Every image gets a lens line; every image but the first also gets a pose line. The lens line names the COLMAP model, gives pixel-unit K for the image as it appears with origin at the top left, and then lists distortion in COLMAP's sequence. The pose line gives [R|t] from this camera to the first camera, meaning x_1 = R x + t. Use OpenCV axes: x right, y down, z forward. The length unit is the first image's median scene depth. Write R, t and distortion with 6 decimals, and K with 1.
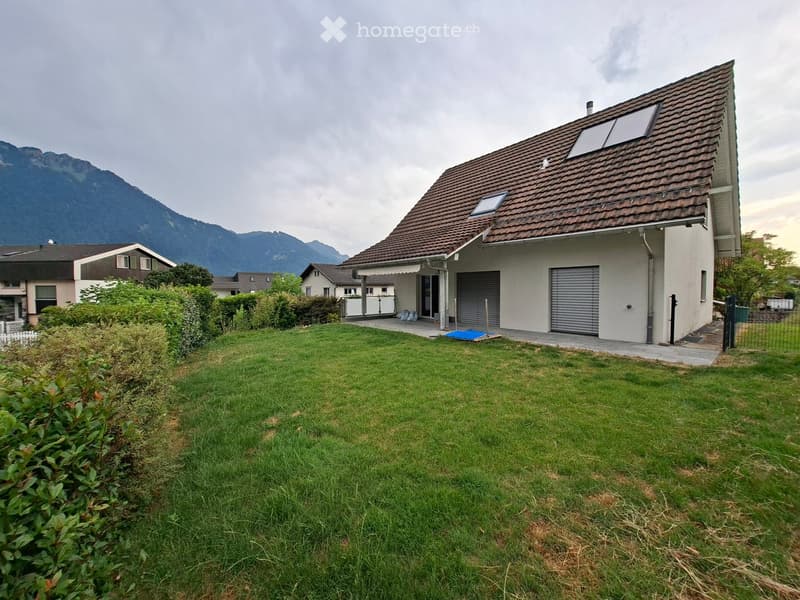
lens RADIAL K [[318.4, 0, 400.6], [0, 318.4, 298.5], [0, 0, 1]] dist [-0.000988, -0.000054]
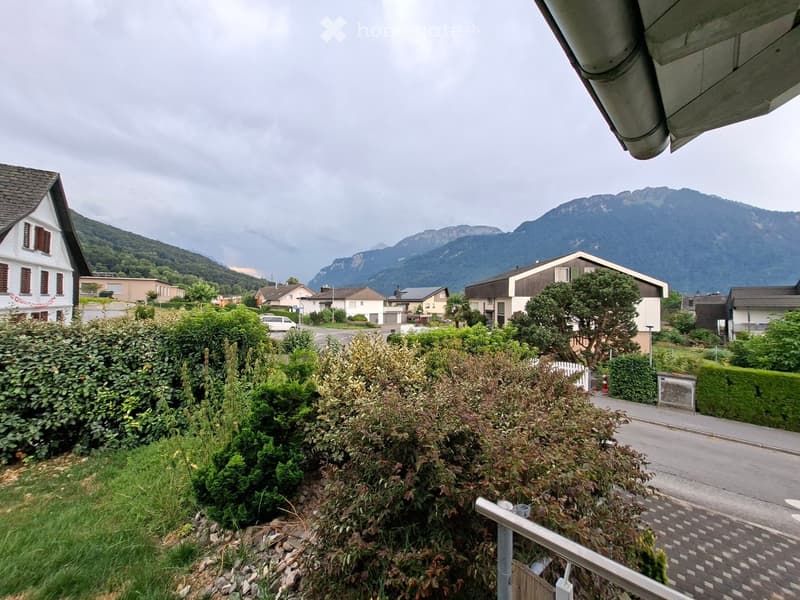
lens RADIAL K [[318.4, 0, 401.6], [0, 318.4, 296.4], [0, 0, 1]] dist [-0.000988, -0.000054]
pose [[0.095024, -0.018137, -0.995310, -0.057492], [-0.038553, 0.999017, -0.021885, -0.021303], [0.994728, 0.040452, 0.094231, 0.495204]]
